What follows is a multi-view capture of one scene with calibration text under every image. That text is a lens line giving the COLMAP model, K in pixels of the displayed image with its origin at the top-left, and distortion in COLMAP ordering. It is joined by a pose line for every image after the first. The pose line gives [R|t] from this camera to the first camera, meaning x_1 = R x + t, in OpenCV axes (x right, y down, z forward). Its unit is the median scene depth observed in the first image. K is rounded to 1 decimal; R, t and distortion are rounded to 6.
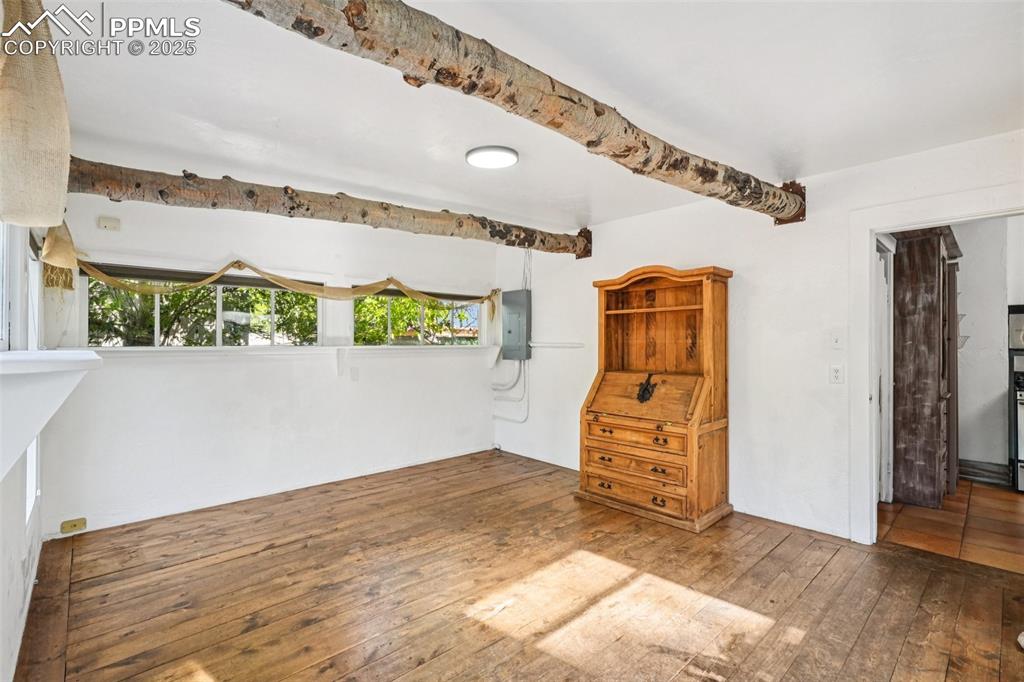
lens RADIAL K [[467.0, 0, 509.7], [0, 467.0, 337.2], [0, 0, 1]] dist [-0.003647, 0.000528]
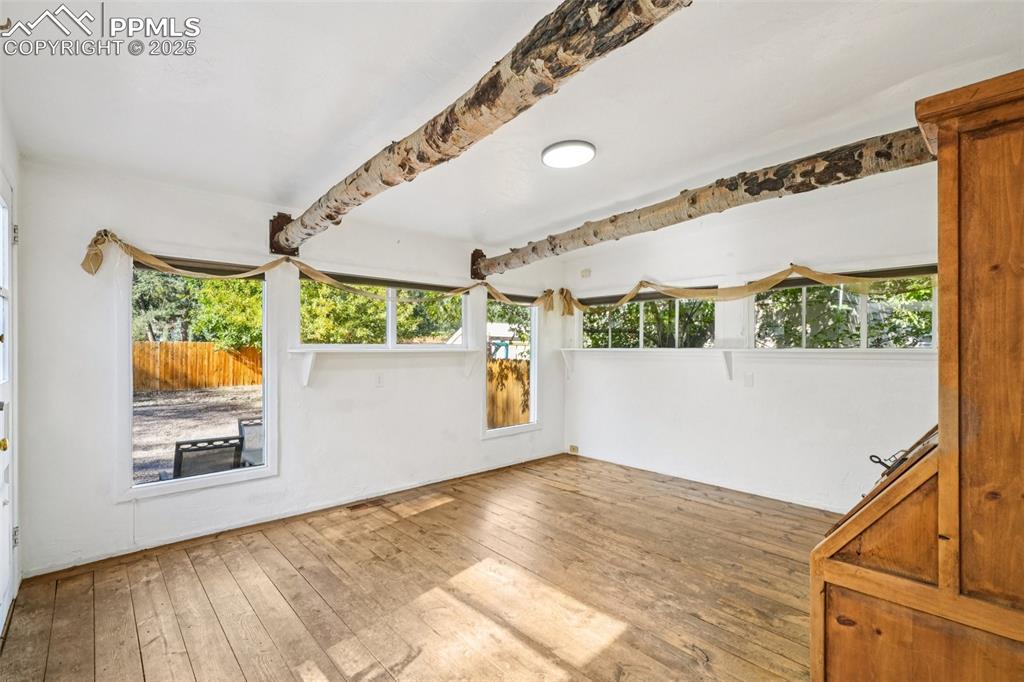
lens RADIAL K [[467.0, 0, 511.0], [0, 467.0, 348.9], [0, 0, 1]] dist [-0.003647, 0.000528]
pose [[-0.016869, 0.003707, -0.999851, 0.787488], [0.012349, 0.999918, 0.003499, 0.013609], [0.999781, -0.012289, -0.016913, 0.745320]]
